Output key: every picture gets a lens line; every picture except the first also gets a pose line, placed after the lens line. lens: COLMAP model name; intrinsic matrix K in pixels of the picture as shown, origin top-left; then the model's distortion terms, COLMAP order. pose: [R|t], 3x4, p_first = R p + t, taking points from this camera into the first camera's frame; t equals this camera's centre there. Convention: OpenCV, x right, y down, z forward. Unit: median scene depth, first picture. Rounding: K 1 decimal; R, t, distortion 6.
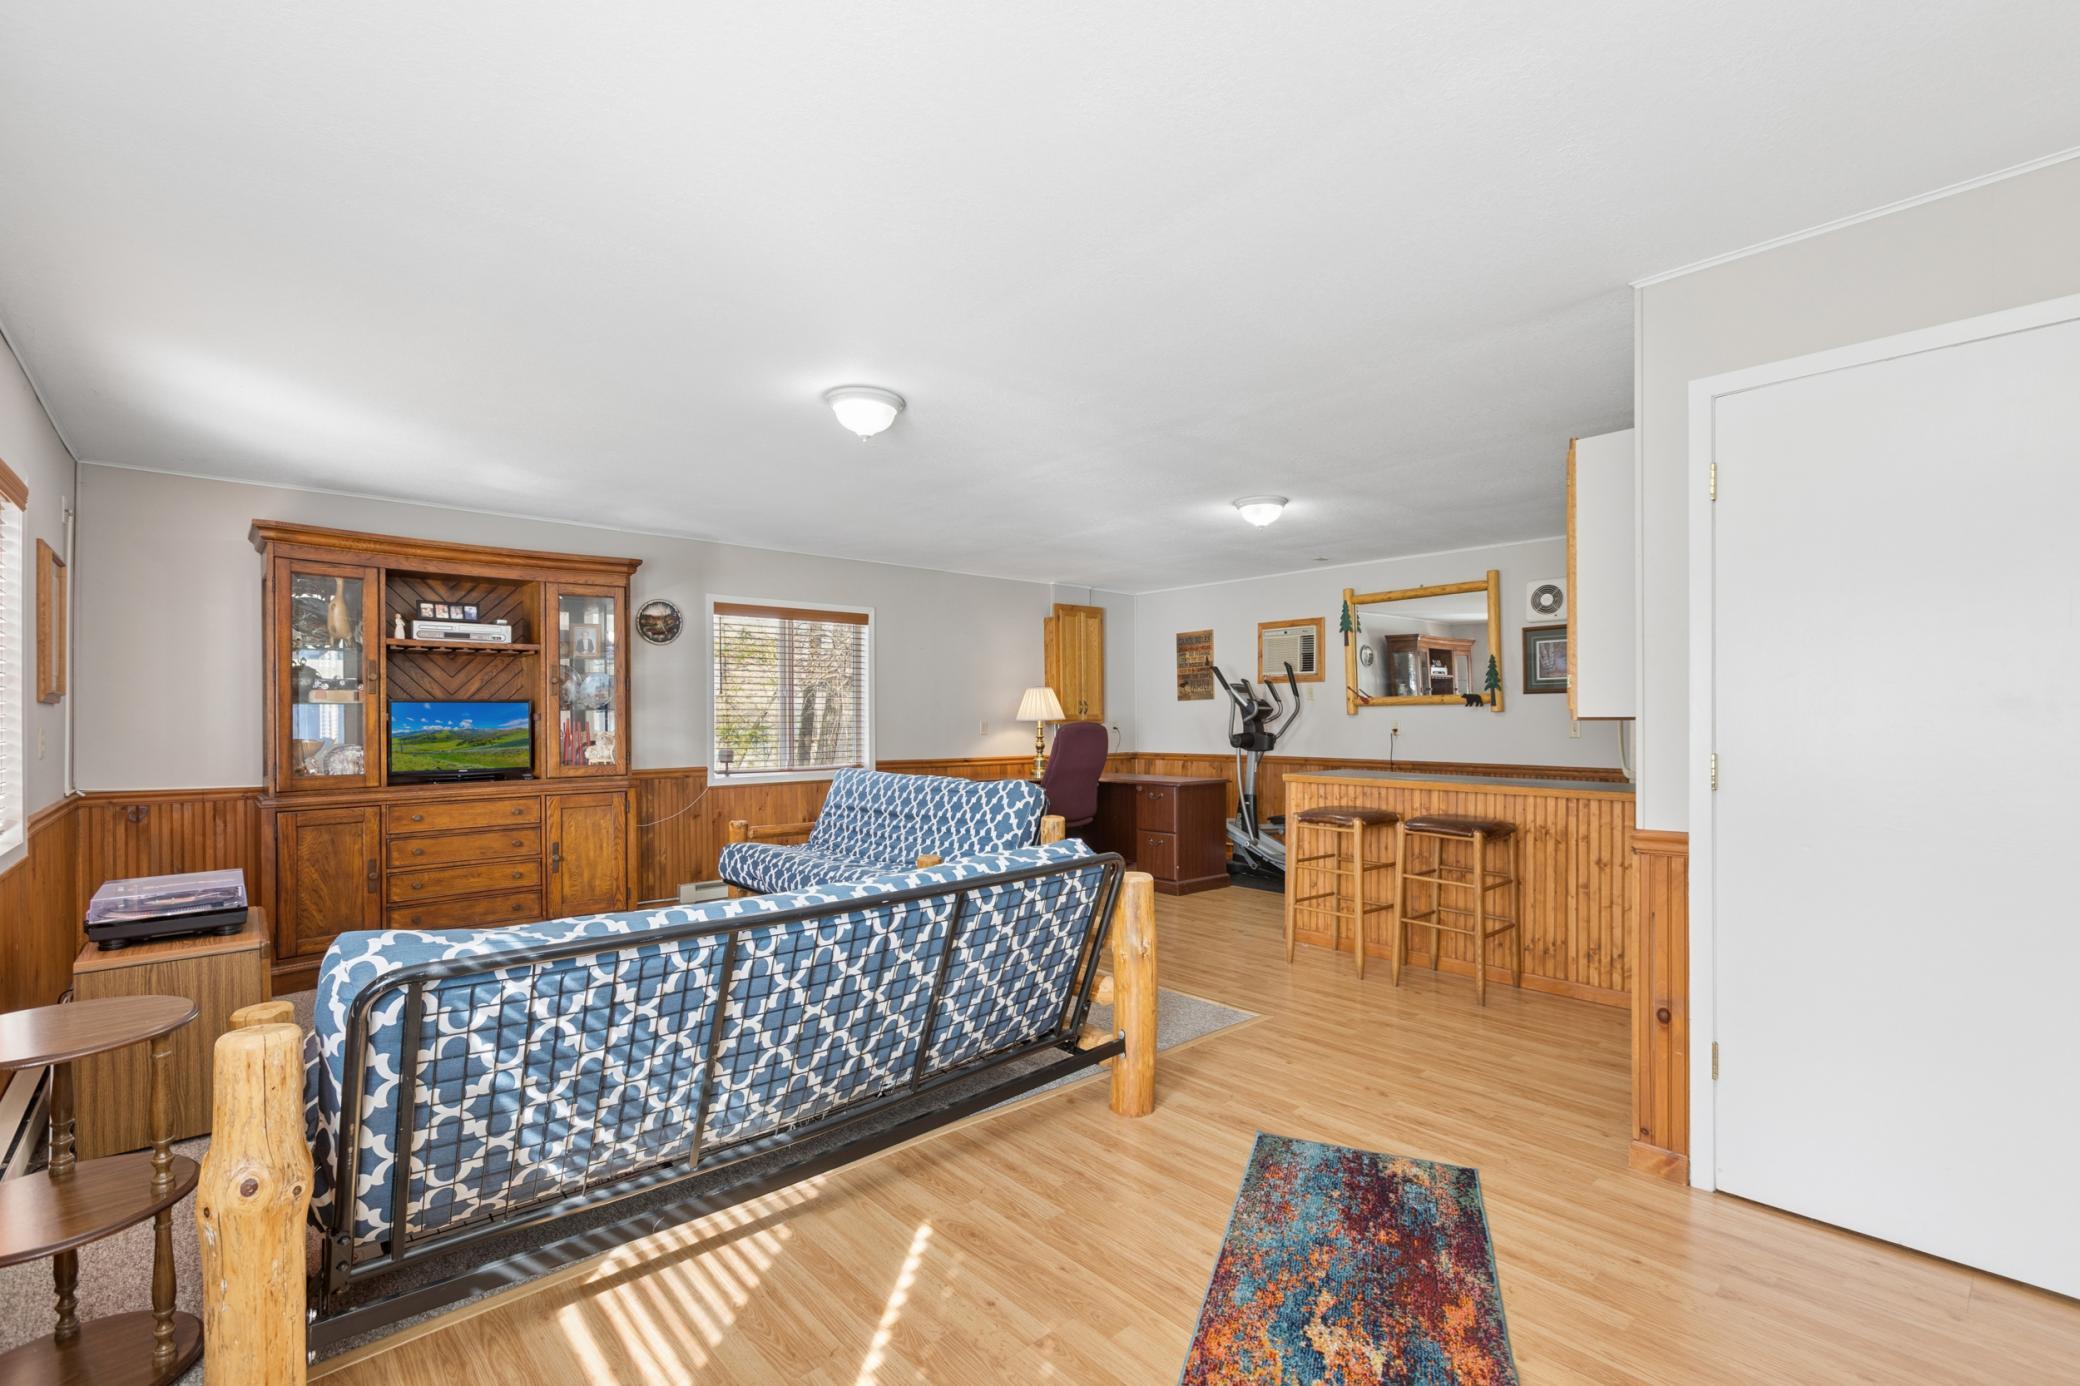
lens RADIAL K [[928.0, 0, 1067.1], [0, 928.0, 735.9], [0, 0, 1]] dist [-0.000317, -0.000602]
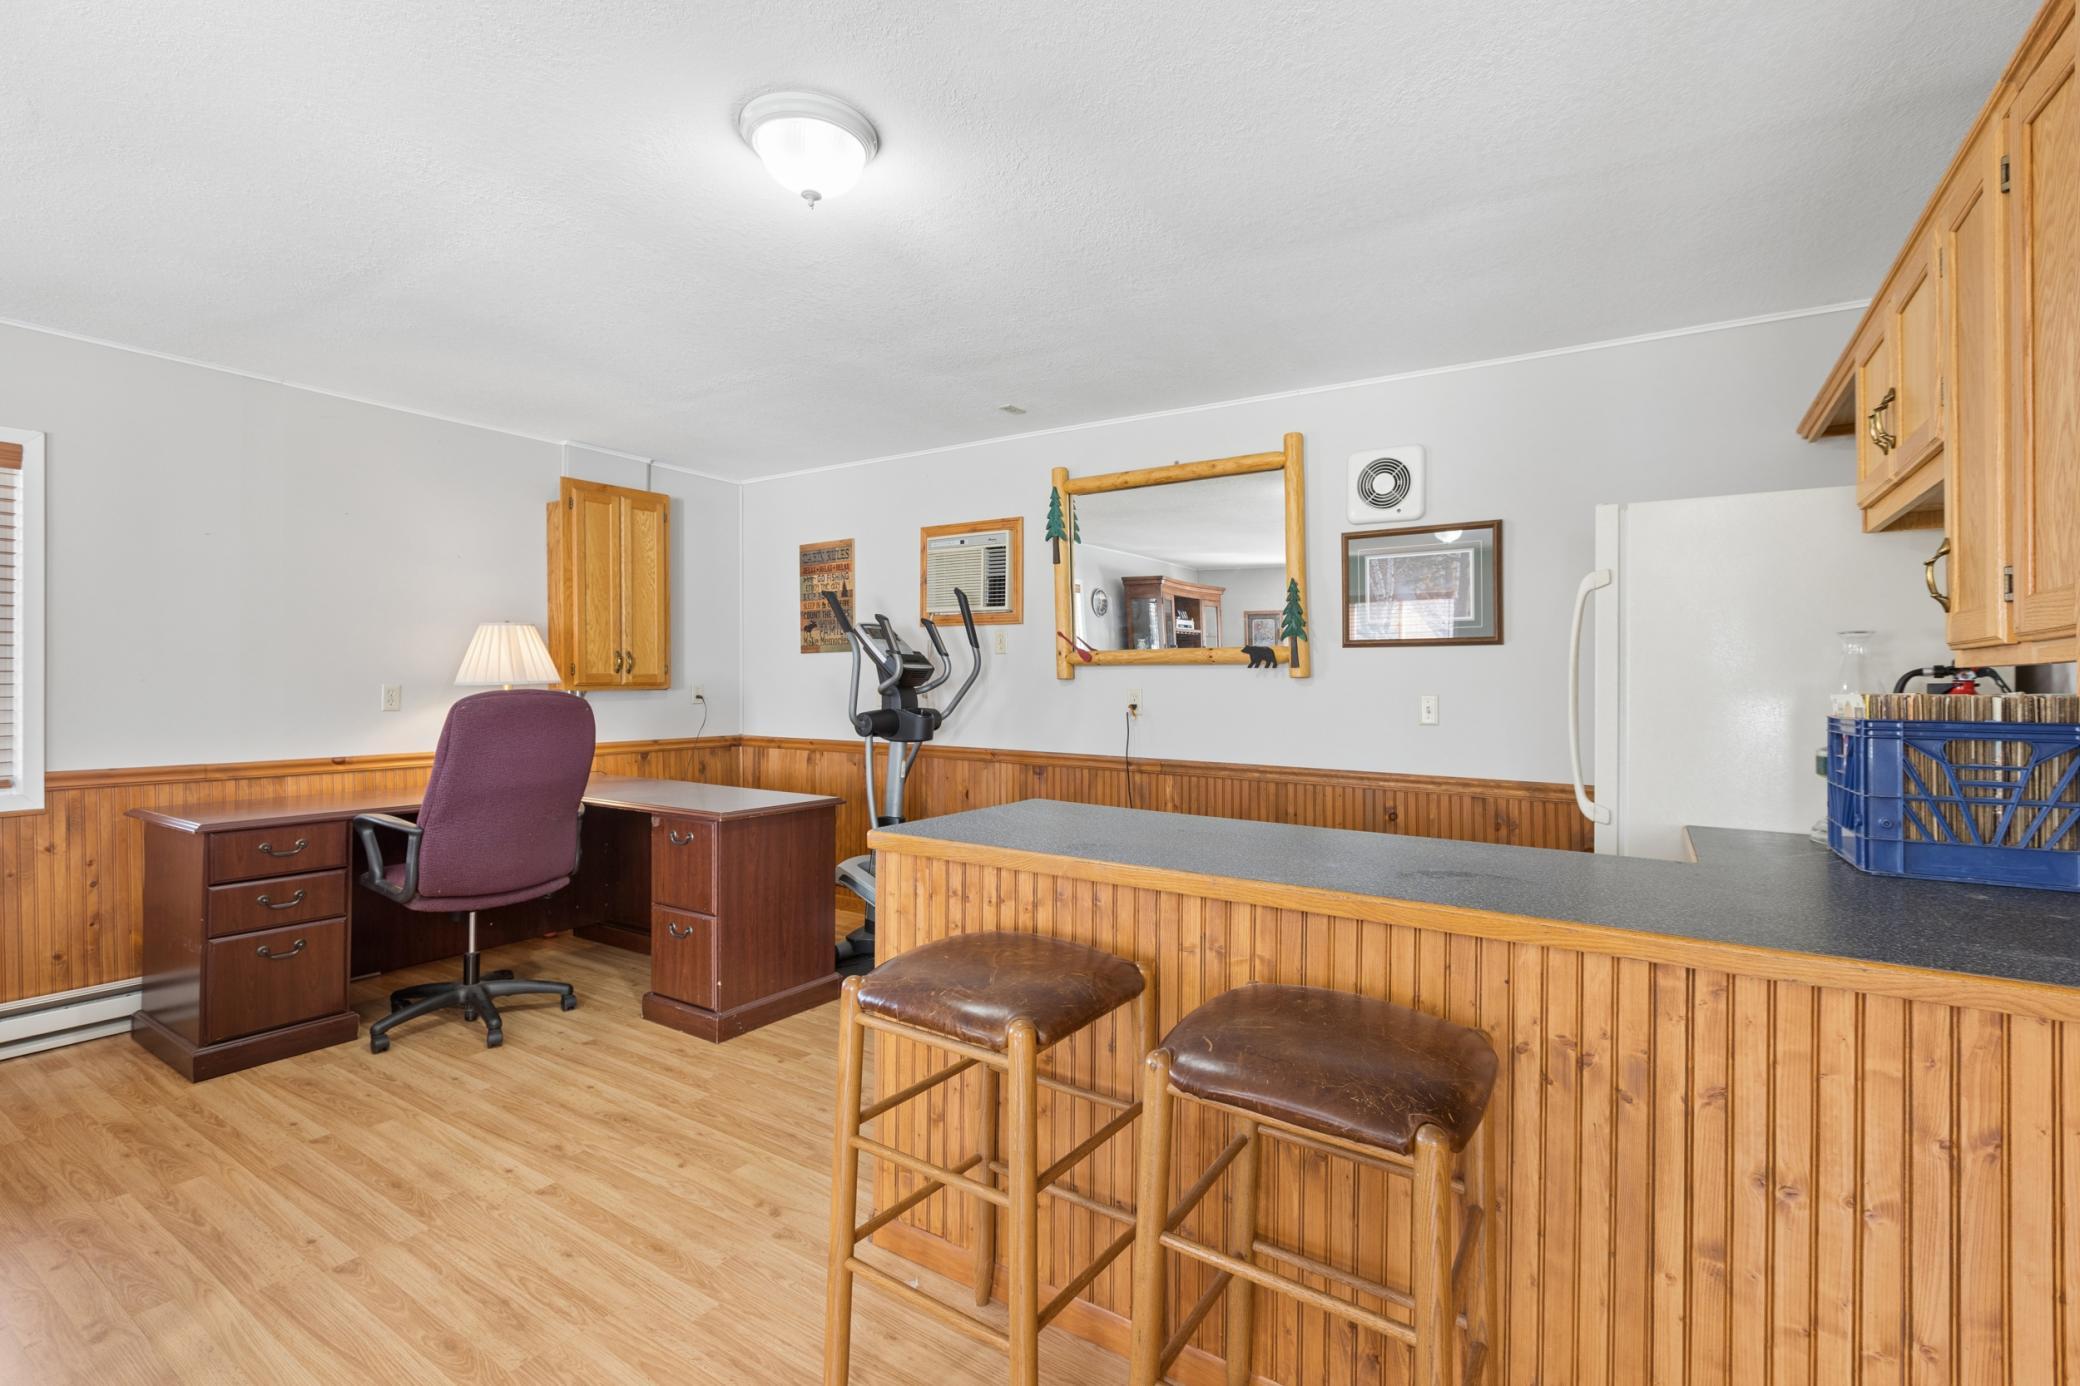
lens RADIAL K [[928.0, 0, 1043.9], [0, 928.0, 686.9], [0, 0, 1]] dist [-0.000317, -0.000602]
pose [[0.970210, 0.007601, 0.242144, 0.149116], [-0.005323, 0.999935, -0.010059, -0.012157], [-0.242205, 0.008471, 0.970188, 0.424297]]
